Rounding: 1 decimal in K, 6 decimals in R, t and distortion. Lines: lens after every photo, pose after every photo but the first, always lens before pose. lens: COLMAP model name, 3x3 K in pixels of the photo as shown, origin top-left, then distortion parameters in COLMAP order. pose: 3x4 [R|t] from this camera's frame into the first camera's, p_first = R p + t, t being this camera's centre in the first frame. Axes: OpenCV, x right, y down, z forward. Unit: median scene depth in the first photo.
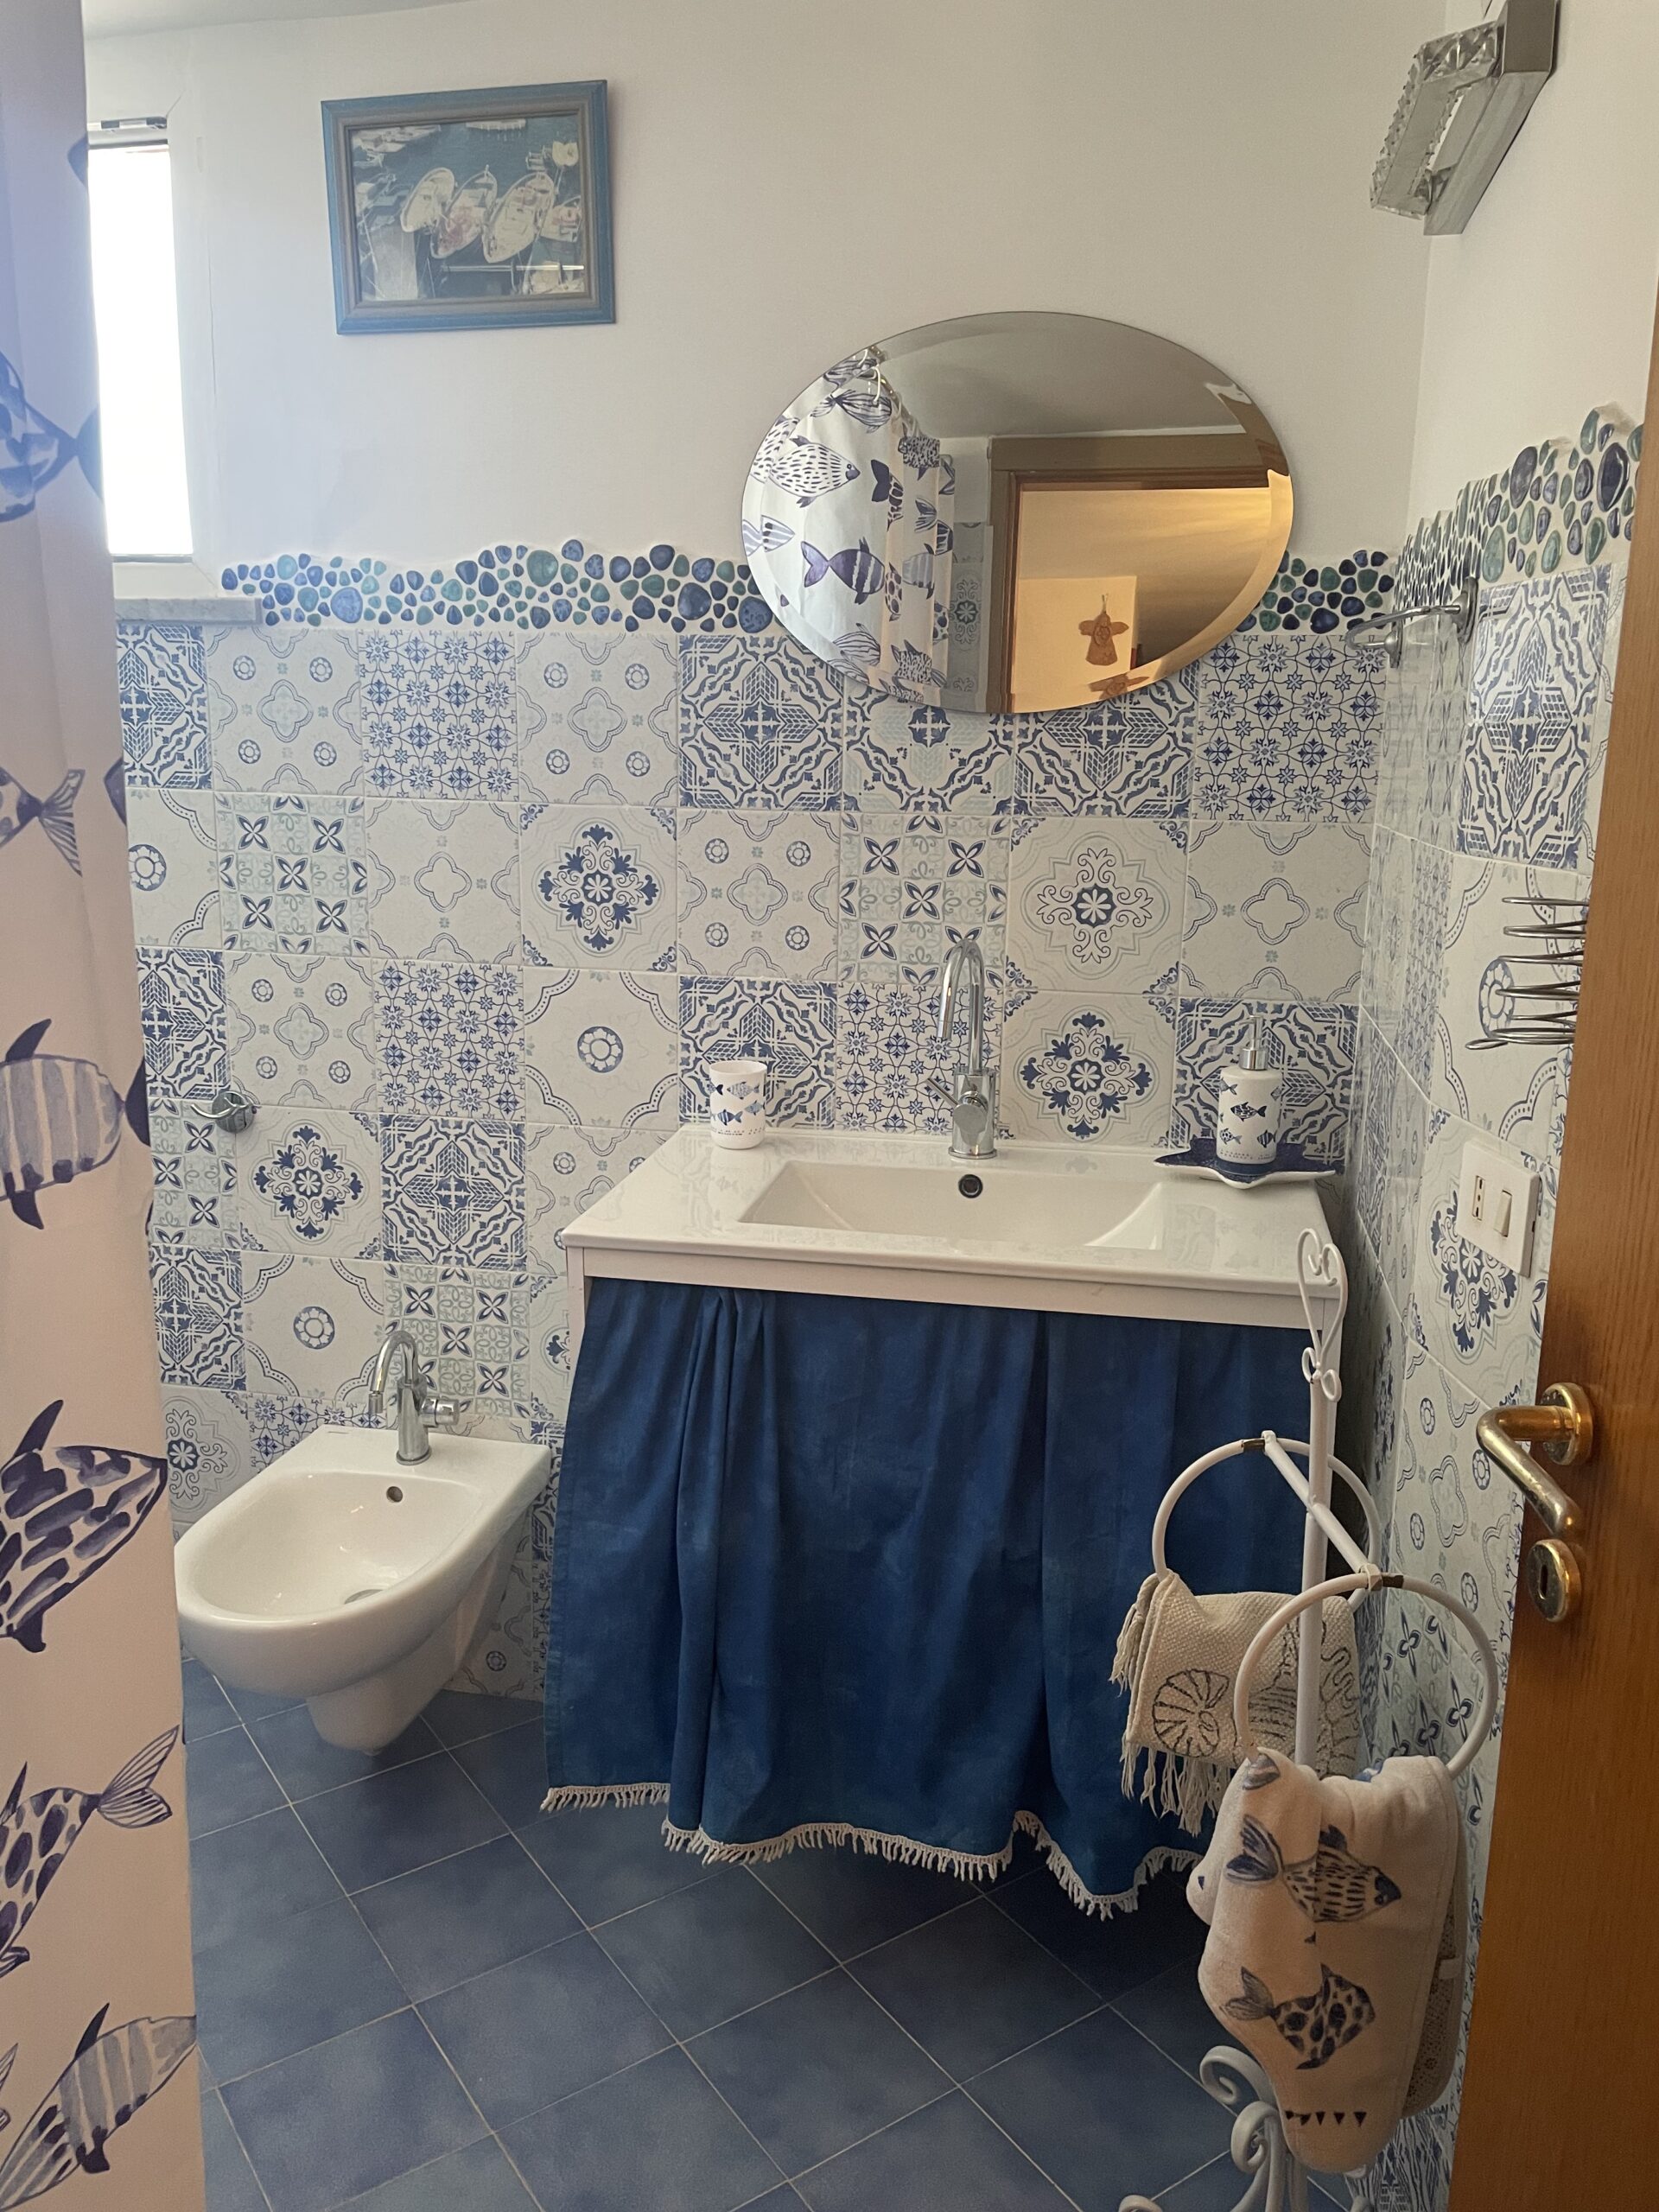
lens RADIAL K [[1691.7, 0, 831.8], [0, 1691.7, 1100.6], [0, 0, 1]] dist [0.105206, -0.132383]
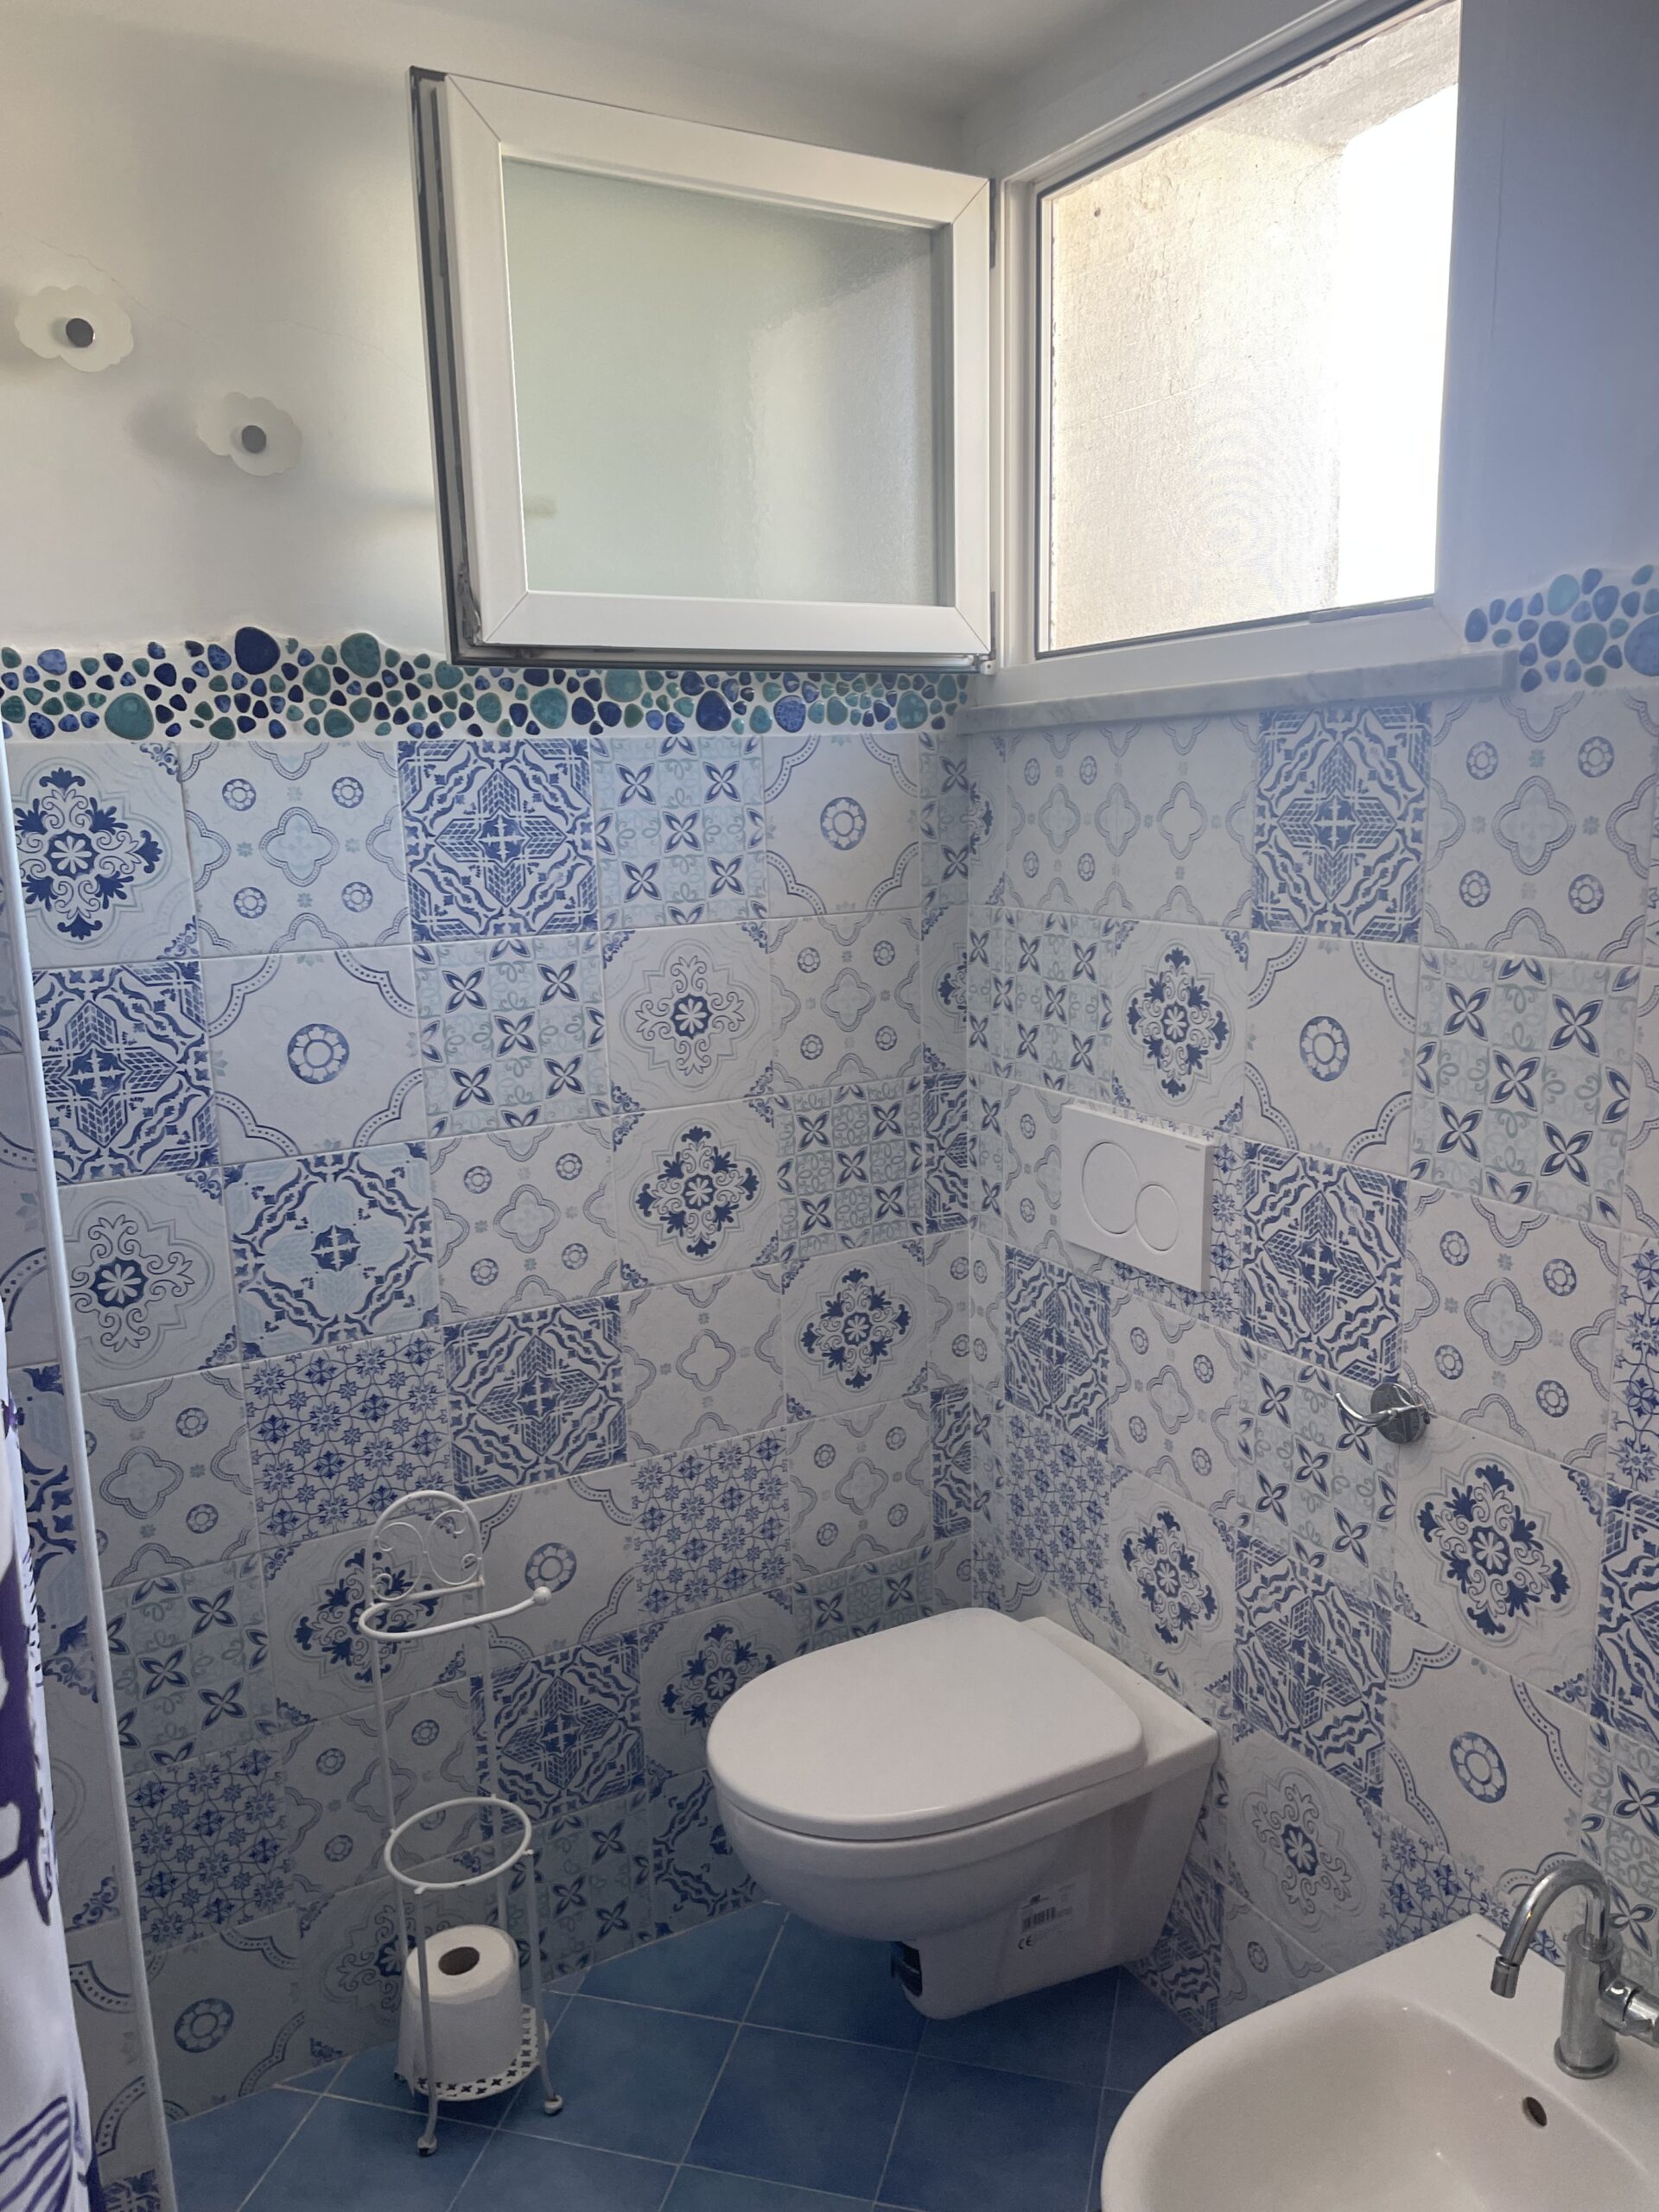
lens RADIAL K [[1691.7, 0, 819.7], [0, 1691.7, 1119.4], [0, 0, 1]] dist [0.105206, -0.132383]
pose [[0.659579, 0.116391, -0.742569, -0.026460], [-0.141539, 0.989497, 0.029375, -0.204808], [0.738189, 0.085727, 0.669125, 0.791705]]
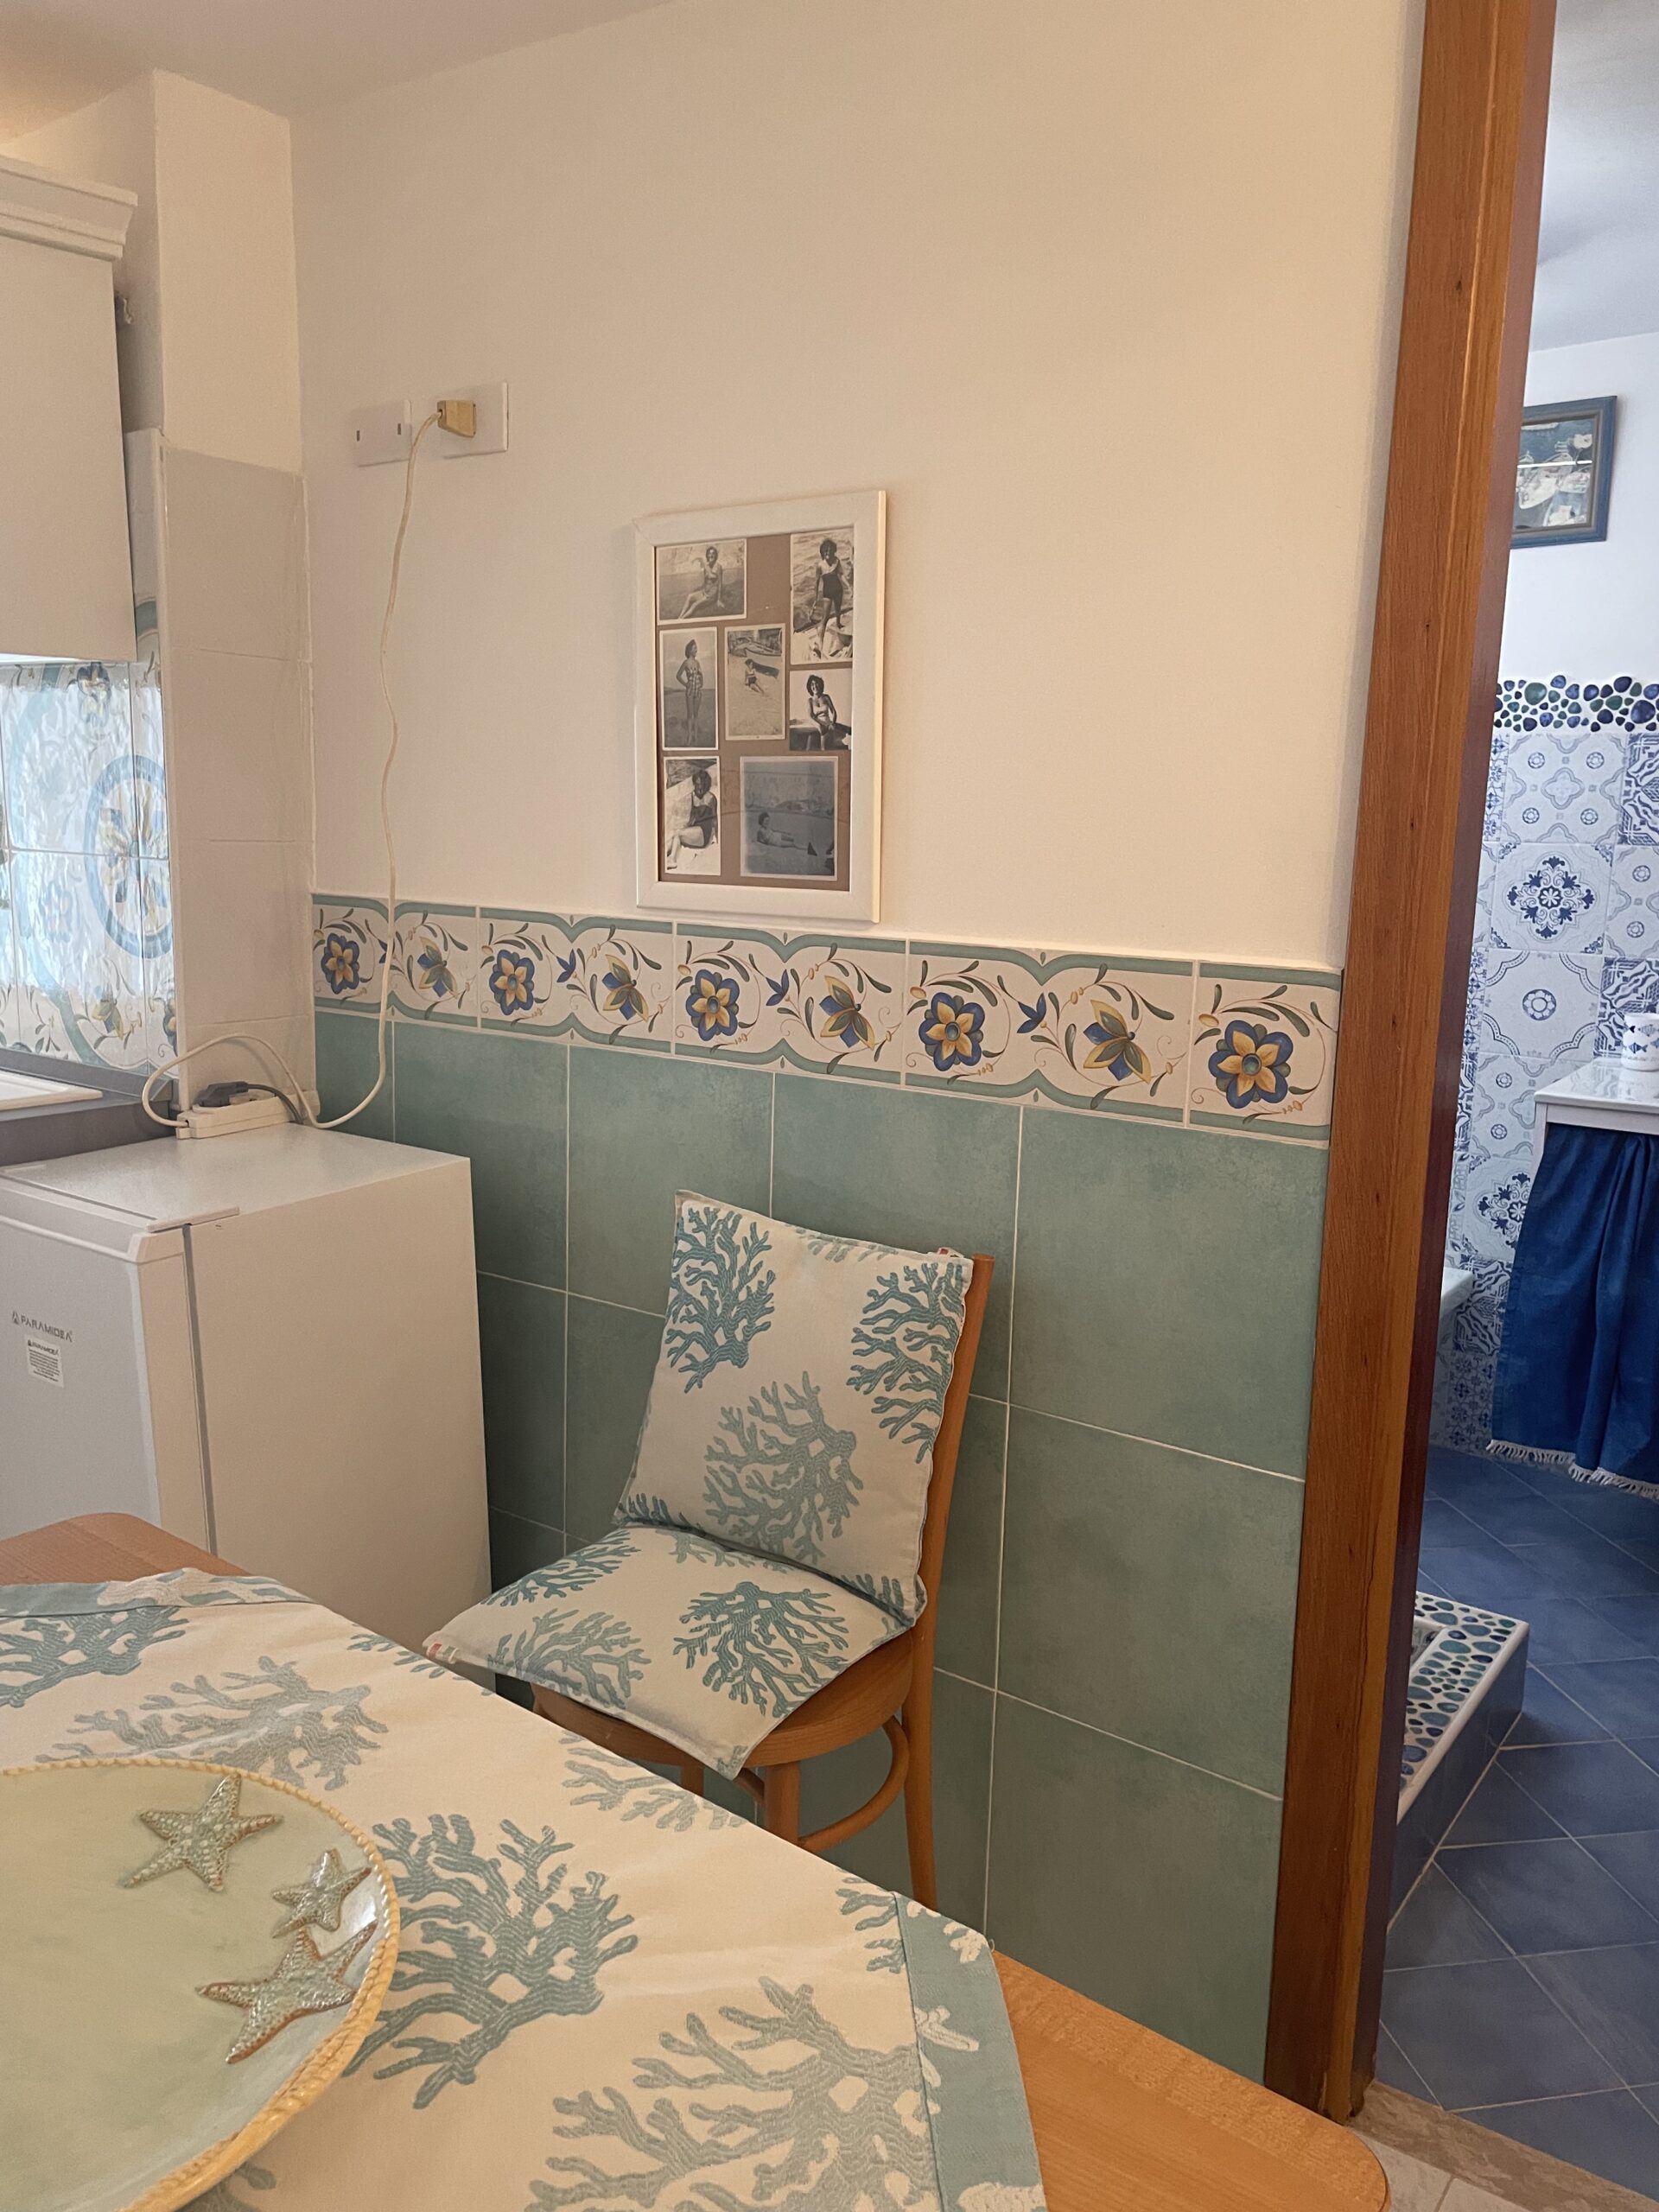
lens RADIAL K [[1691.7, 0, 840.0], [0, 1691.7, 1101.5], [0, 0, 1]] dist [0.105206, -0.132383]
pose [[0.911962, 0.076486, -0.403083, -0.086133], [-0.096905, 0.994827, -0.030474, 0.170088], [0.398667, 0.066852, 0.914656, -0.669108]]
